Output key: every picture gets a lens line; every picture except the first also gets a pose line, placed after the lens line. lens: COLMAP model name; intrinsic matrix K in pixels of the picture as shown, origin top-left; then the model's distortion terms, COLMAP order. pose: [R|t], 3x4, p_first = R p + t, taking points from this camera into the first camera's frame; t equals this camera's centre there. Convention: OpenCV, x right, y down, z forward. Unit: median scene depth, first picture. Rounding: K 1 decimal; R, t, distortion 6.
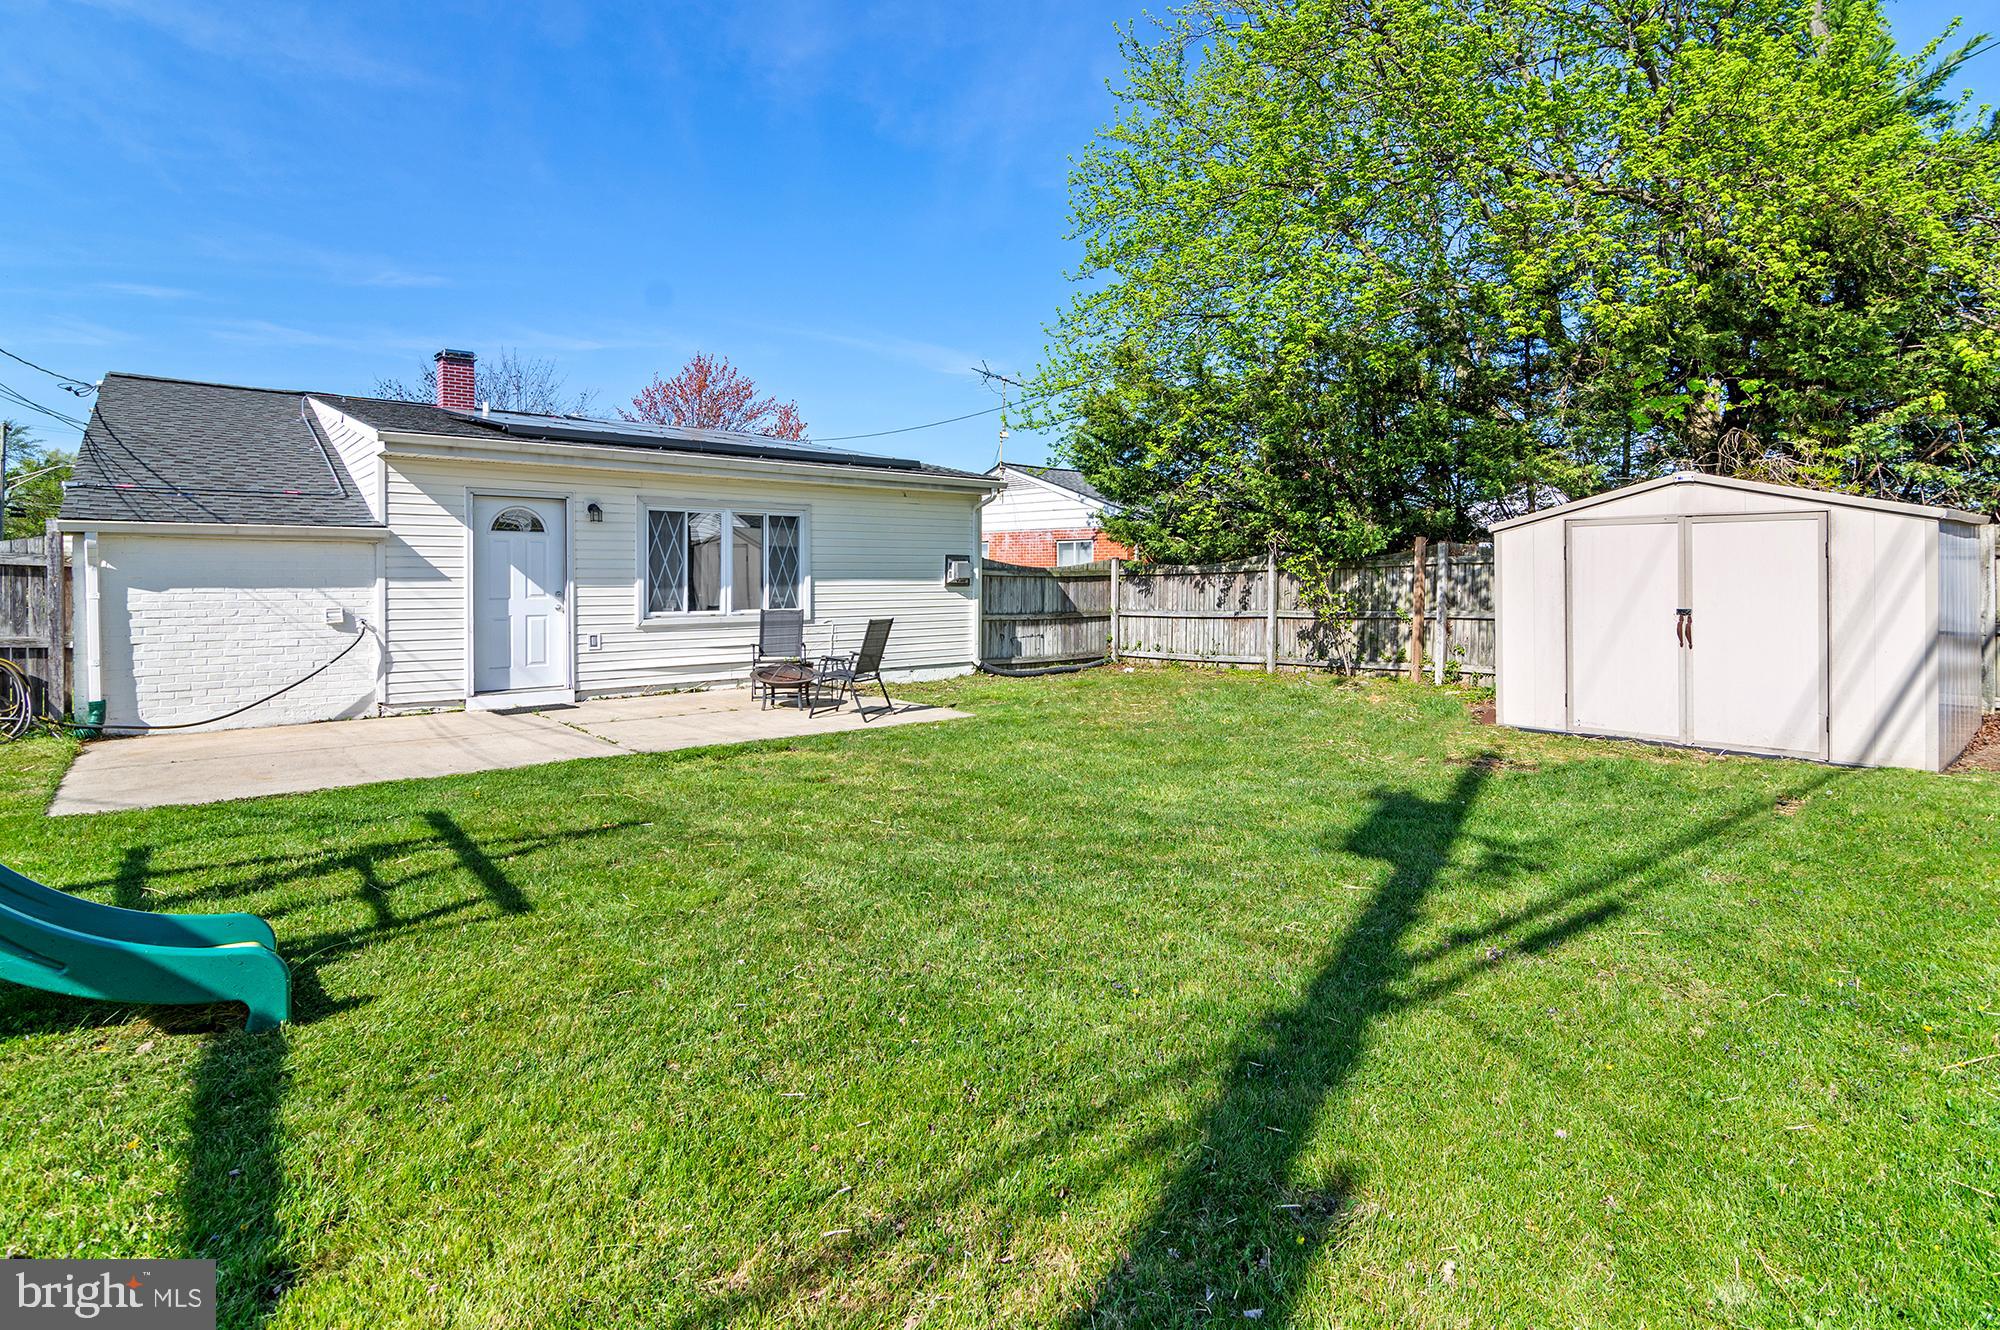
lens RADIAL K [[990.5, 0, 1003.7], [0, 990.5, 627.5], [0, 0, 1]] dist [0.000012, -0.000156]
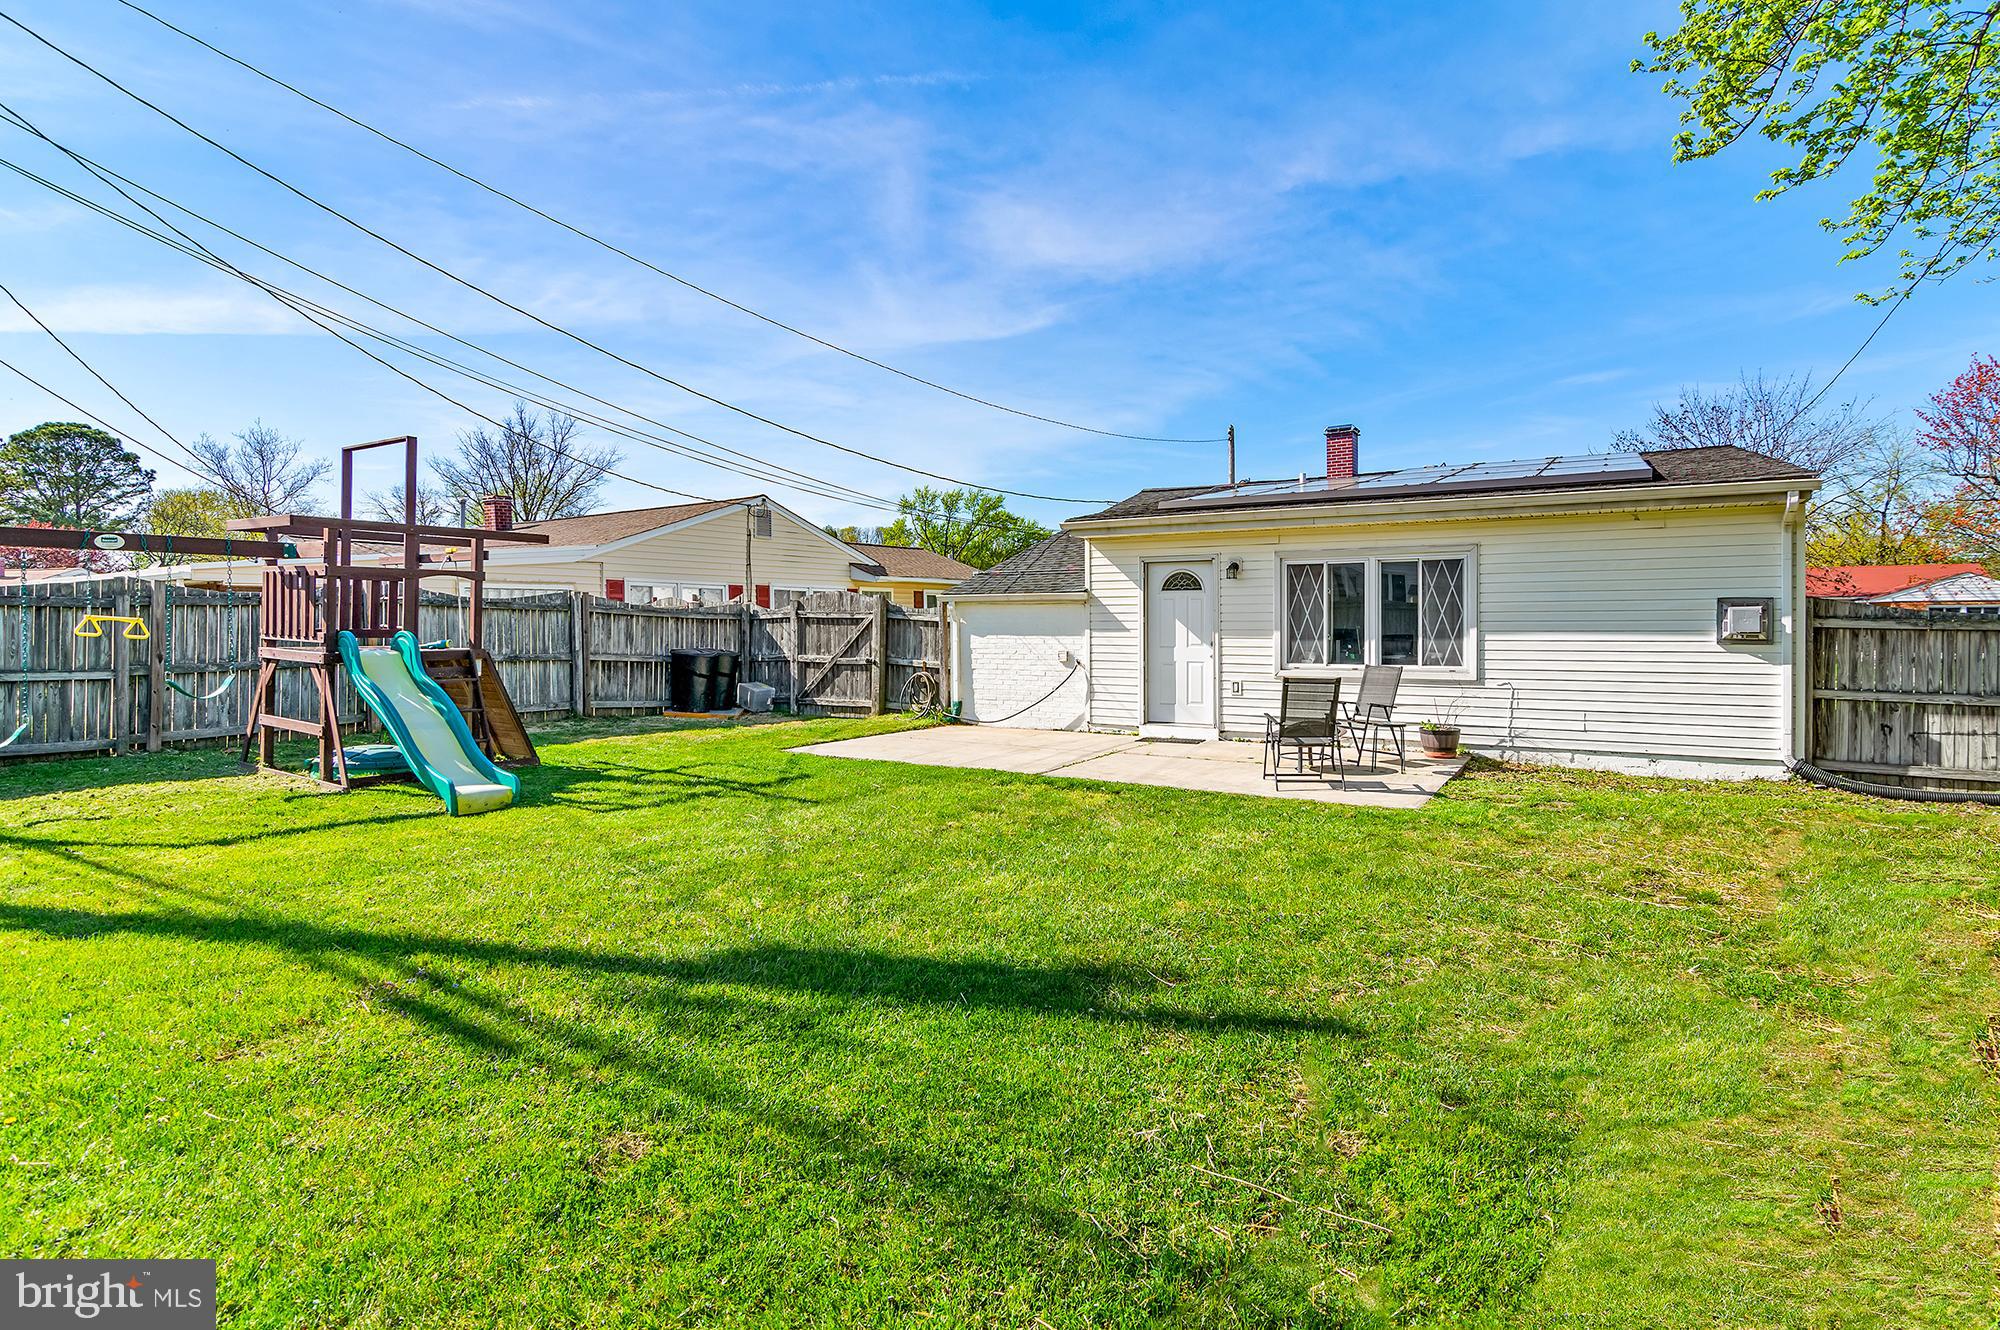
lens RADIAL K [[990.5, 0, 1003.7], [0, 990.5, 627.5], [0, 0, 1]] dist [0.000012, -0.000156]
pose [[0.332925, 0.001319, -0.942952, 0.529272], [-0.050033, 0.998615, -0.016268, -0.021234], [0.941625, 0.052594, 0.332530, 0.385285]]
